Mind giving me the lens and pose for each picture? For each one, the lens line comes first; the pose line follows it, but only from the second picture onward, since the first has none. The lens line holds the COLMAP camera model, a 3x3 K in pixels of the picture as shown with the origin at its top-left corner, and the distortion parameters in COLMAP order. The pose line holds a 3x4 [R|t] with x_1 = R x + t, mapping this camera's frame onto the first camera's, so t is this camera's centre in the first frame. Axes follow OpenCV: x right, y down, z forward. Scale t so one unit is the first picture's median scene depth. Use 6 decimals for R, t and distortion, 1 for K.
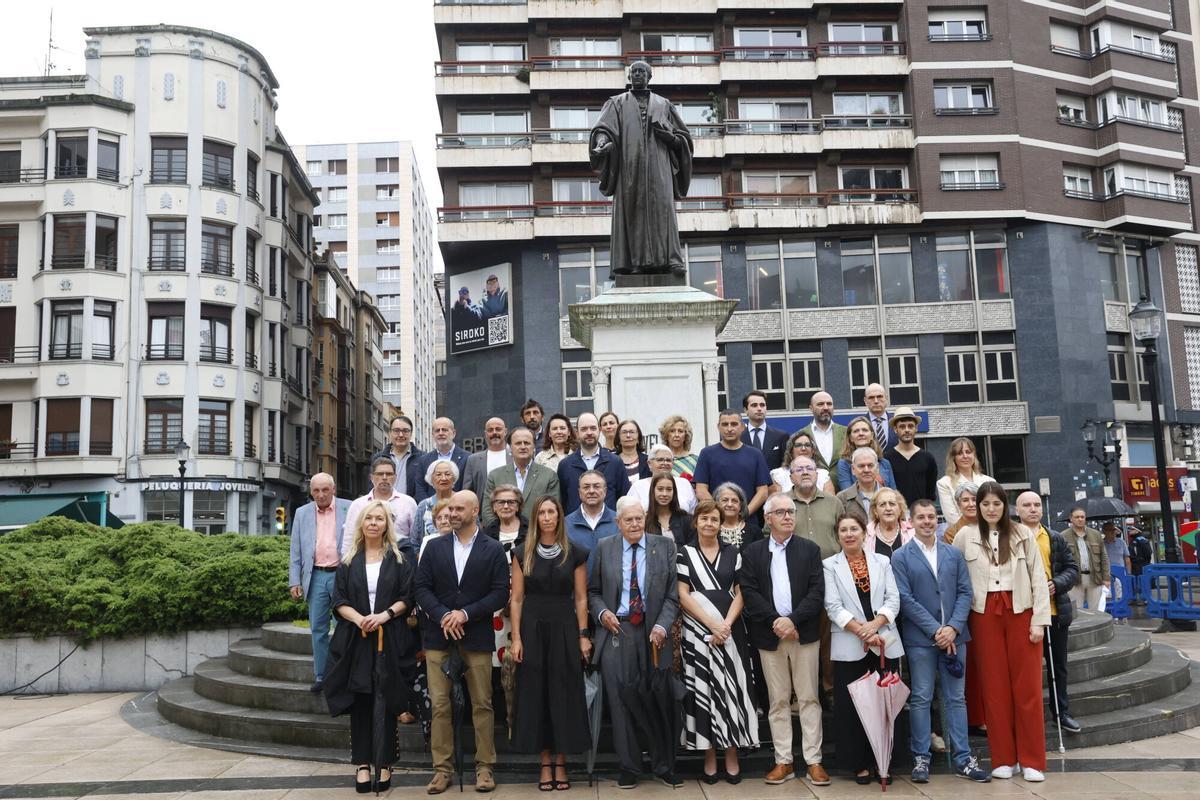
lens RADIAL K [[881.4, 0, 638.0], [0, 881.4, 401.5], [0, 0, 1]] dist [-0.043138, 0.045473]
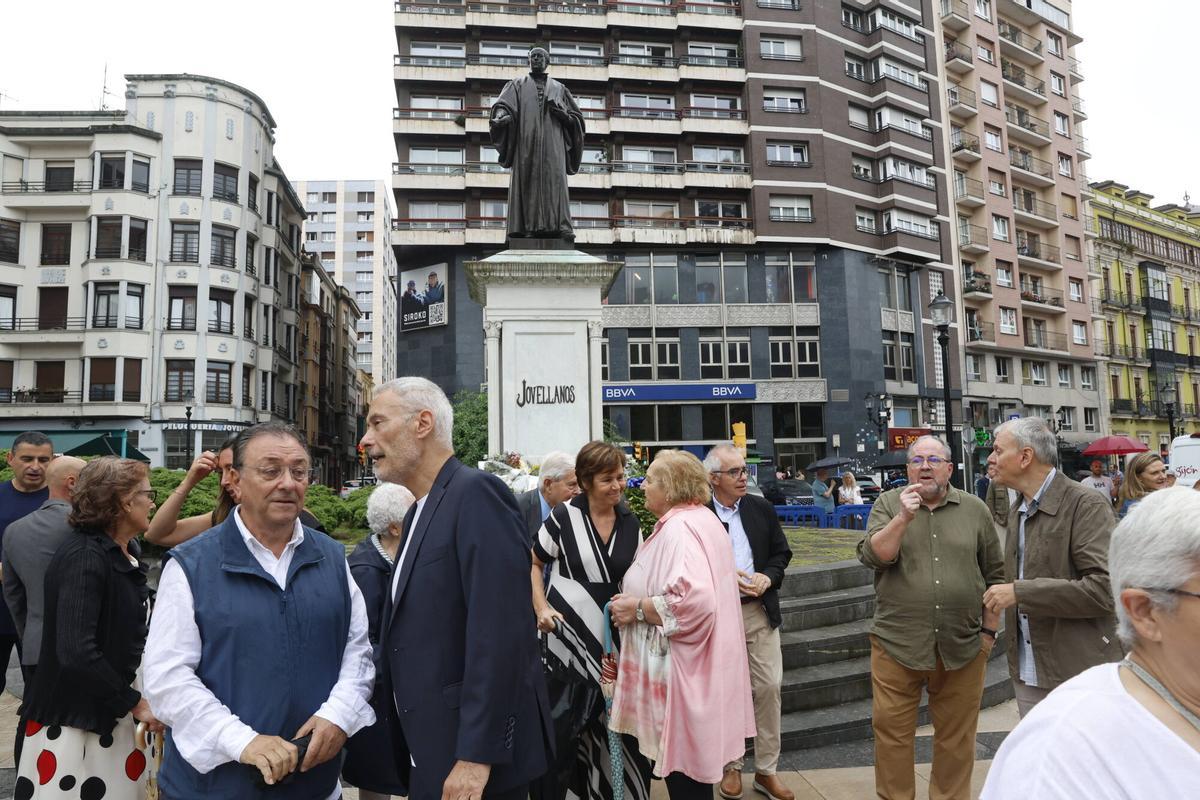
lens RADIAL K [[974.2, 0, 570.4], [0, 974.2, 368.6], [0, 0, 1]] dist [-0.146503, 0.168928]
pose [[0.997957, 0.024146, 0.059147, -0.043297], [-0.025815, 0.999285, 0.027613, -0.045122], [-0.058438, -0.029084, 0.997867, -0.467253]]
